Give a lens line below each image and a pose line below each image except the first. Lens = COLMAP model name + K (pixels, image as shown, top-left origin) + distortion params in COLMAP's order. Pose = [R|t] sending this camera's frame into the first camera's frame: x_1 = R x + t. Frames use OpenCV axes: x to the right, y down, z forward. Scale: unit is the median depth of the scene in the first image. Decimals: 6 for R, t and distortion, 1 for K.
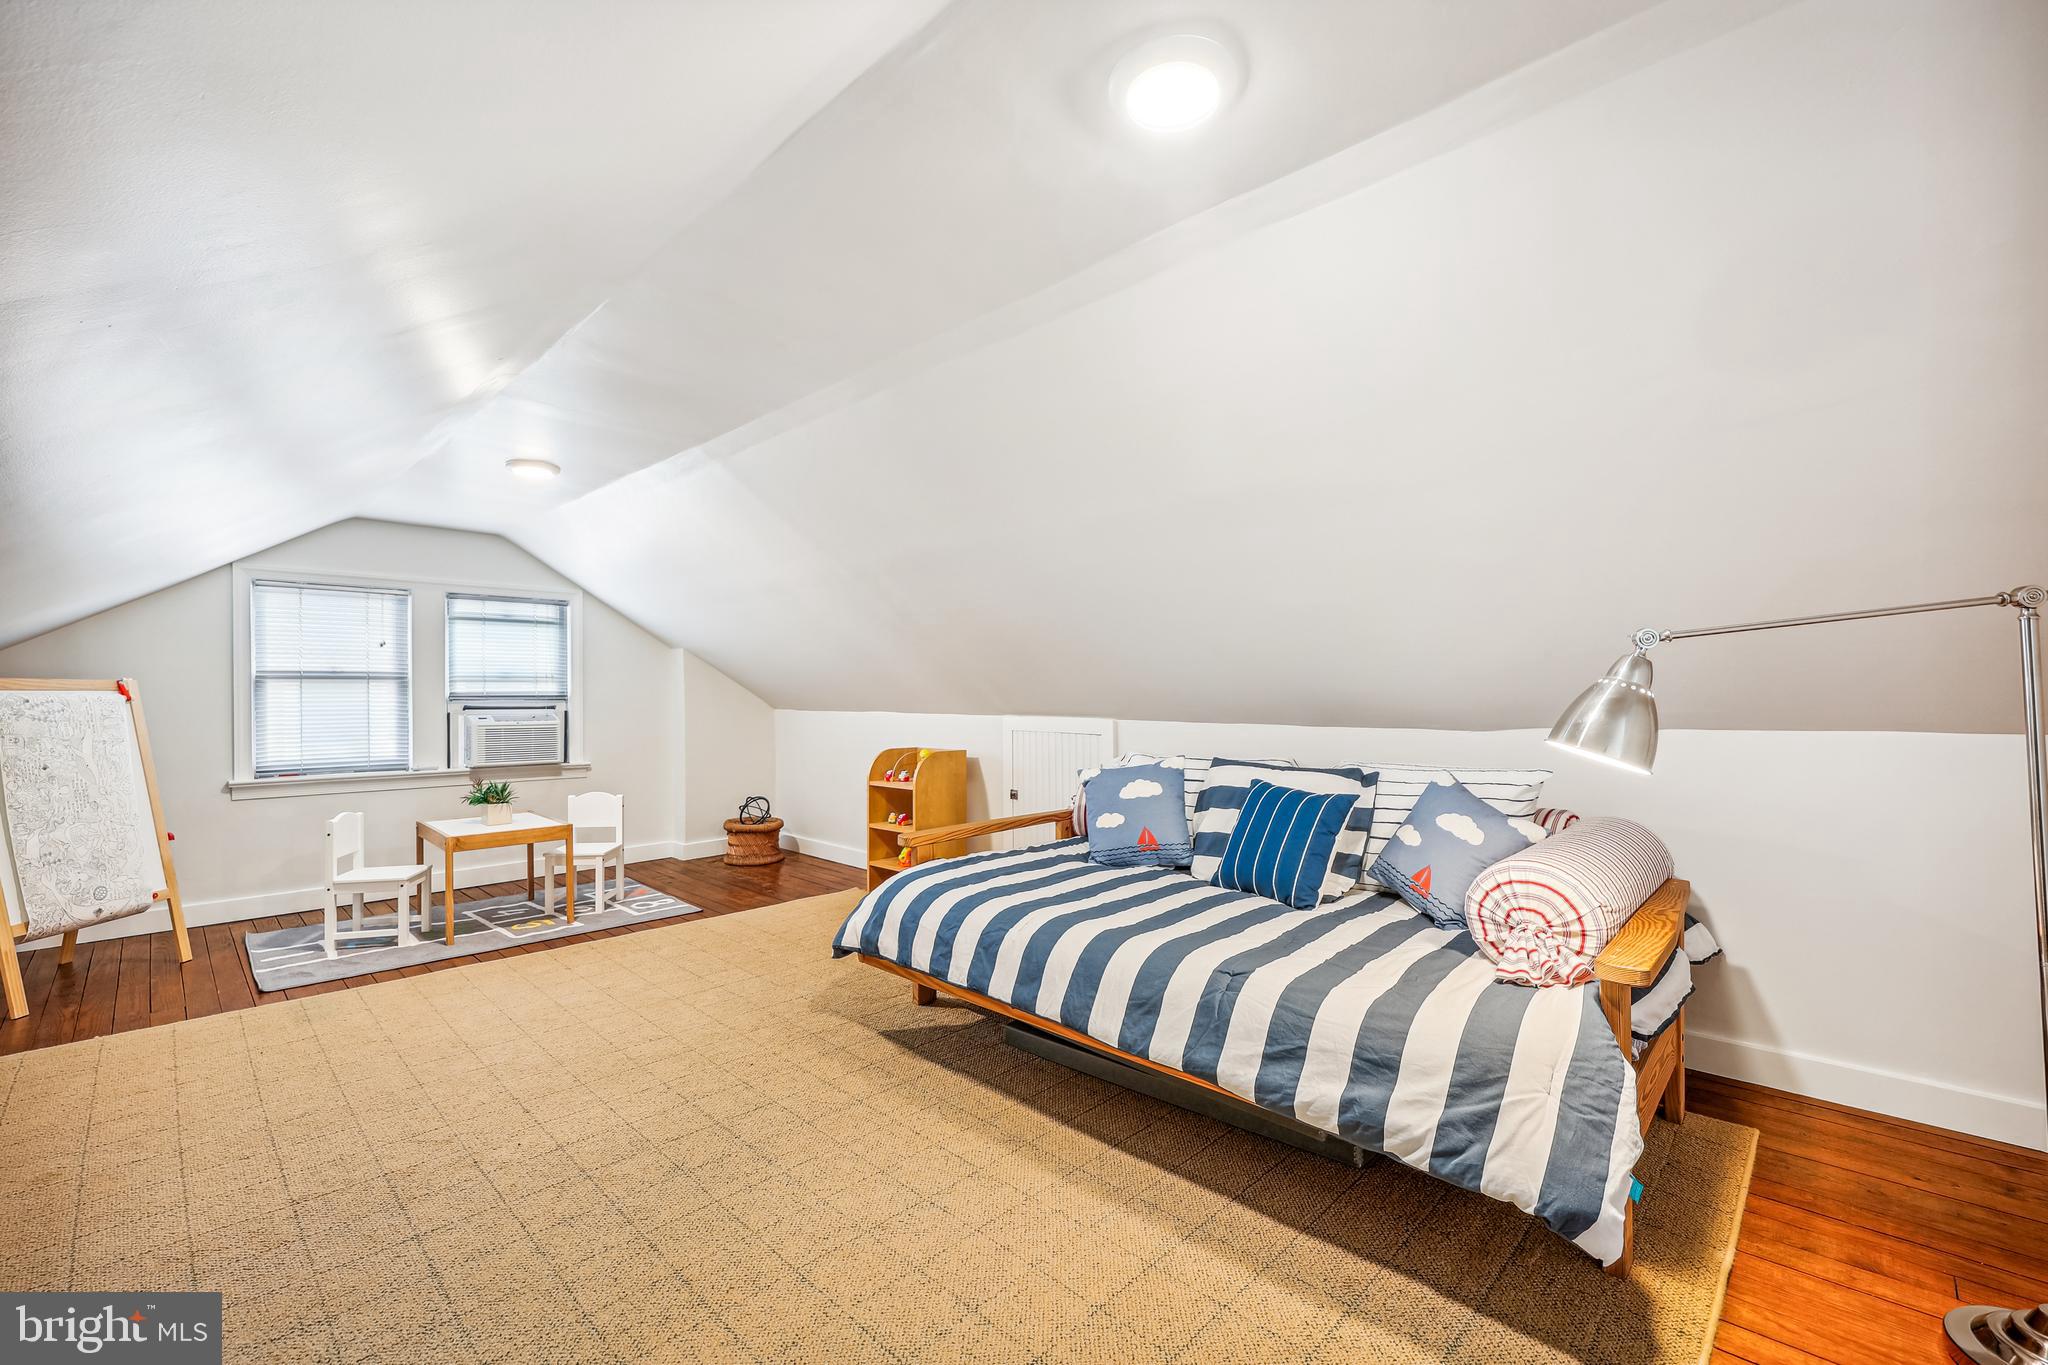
lens RADIAL K [[842.3, 0, 1024.0], [0, 842.3, 682.5], [0, 0, 1]] dist [-0.001883, 0.000120]
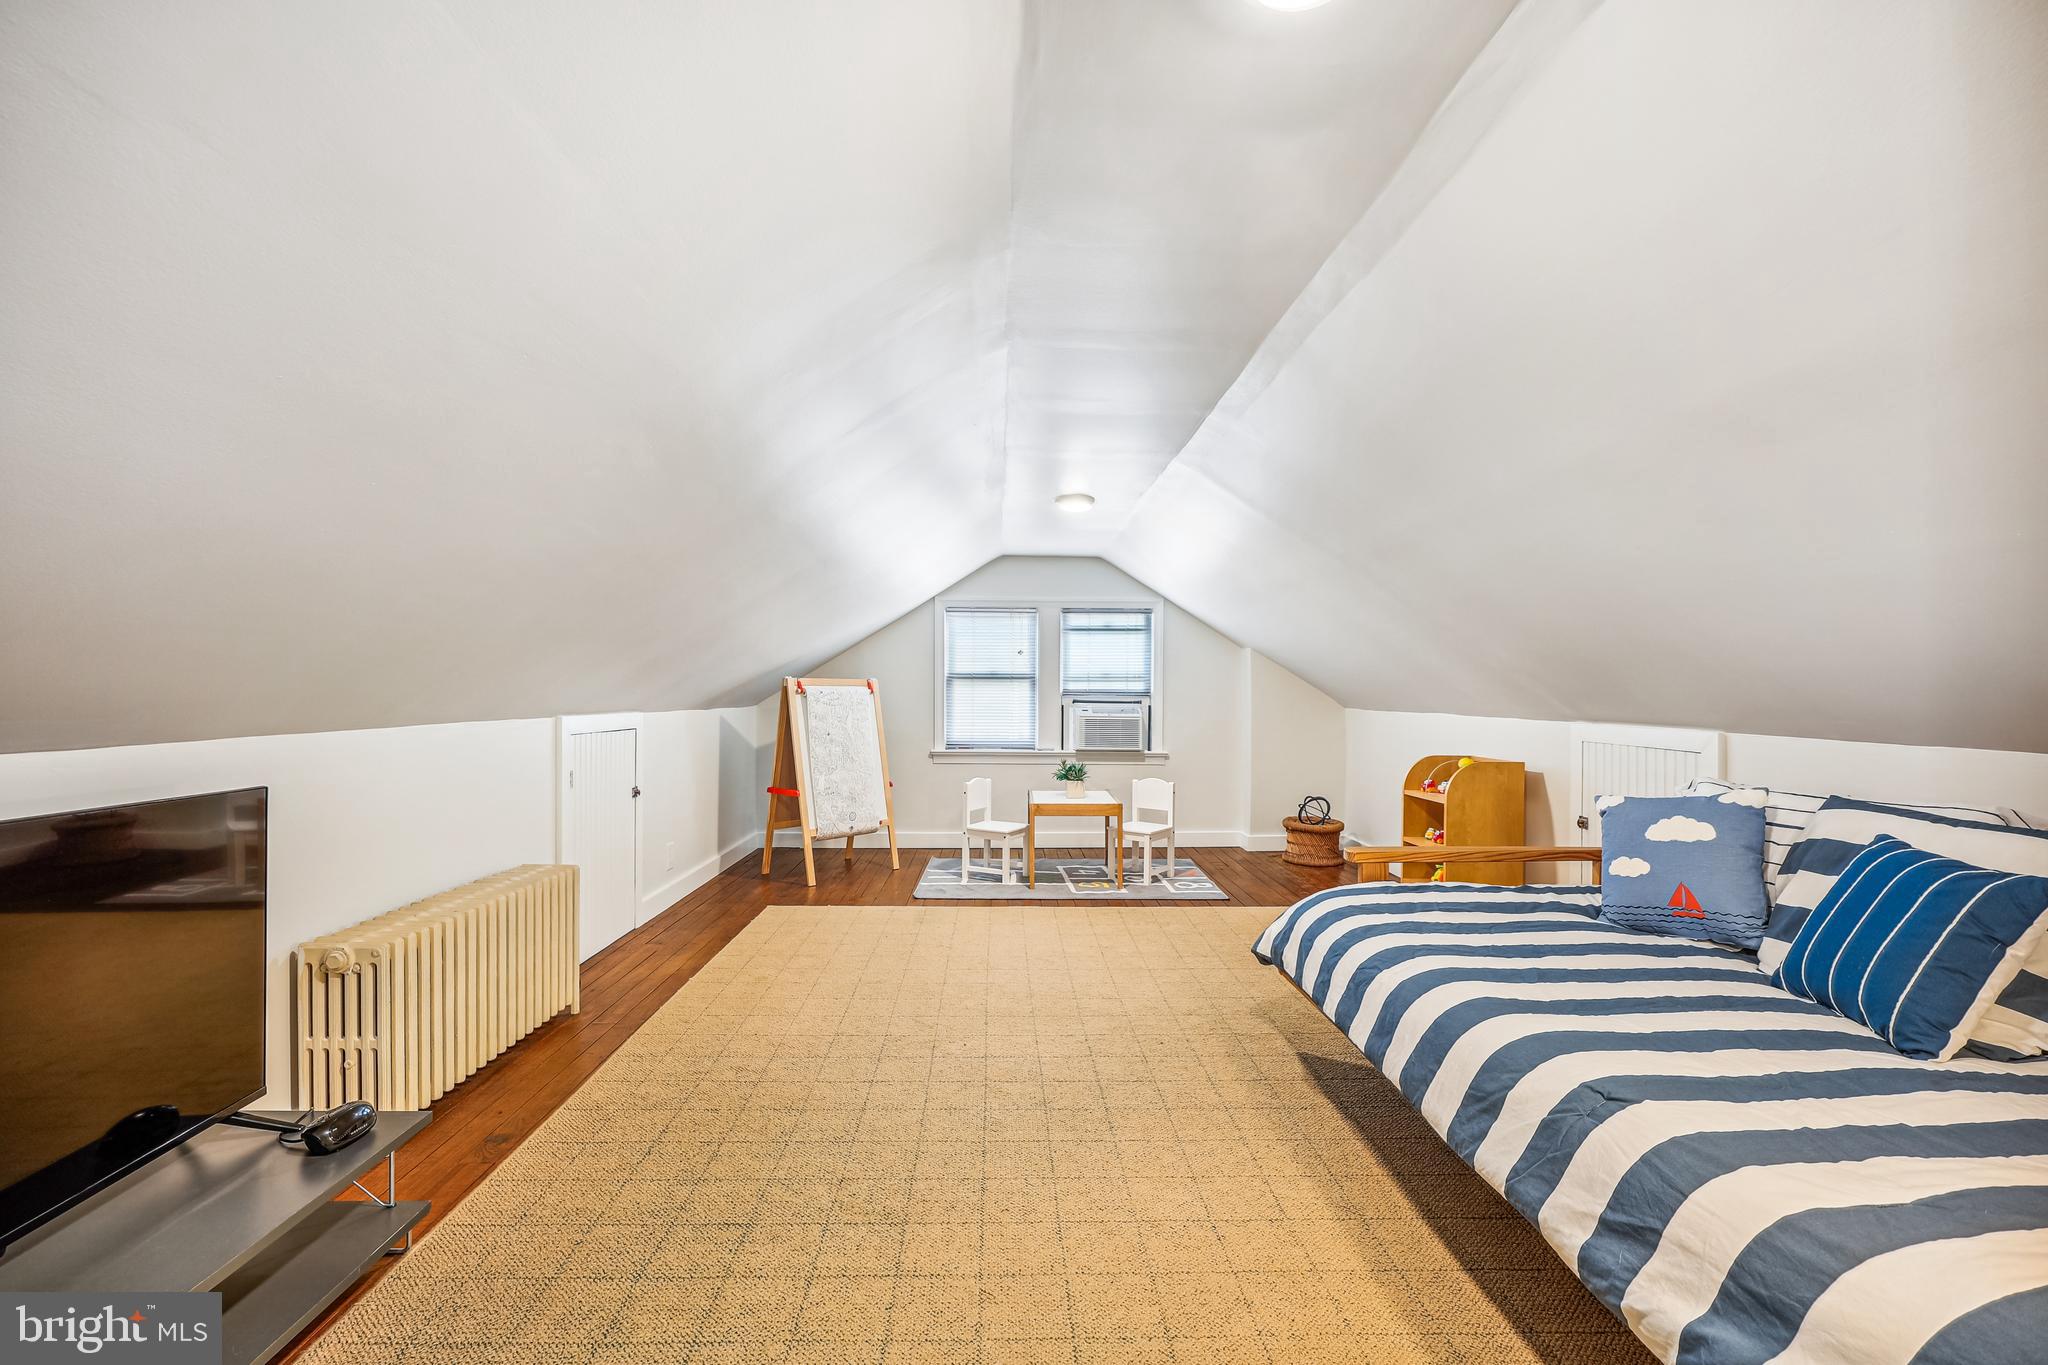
lens RADIAL K [[851.1, 0, 1024.0], [0, 851.1, 682.5], [0, 0, 1]] dist [-0.002561, 0.000393]
pose [[0.716684, -0.000020, -0.697398, 0.201541], [0.002342, 0.999994, 0.002379, -0.001121], [0.697394, -0.003338, 0.716680, 0.078689]]
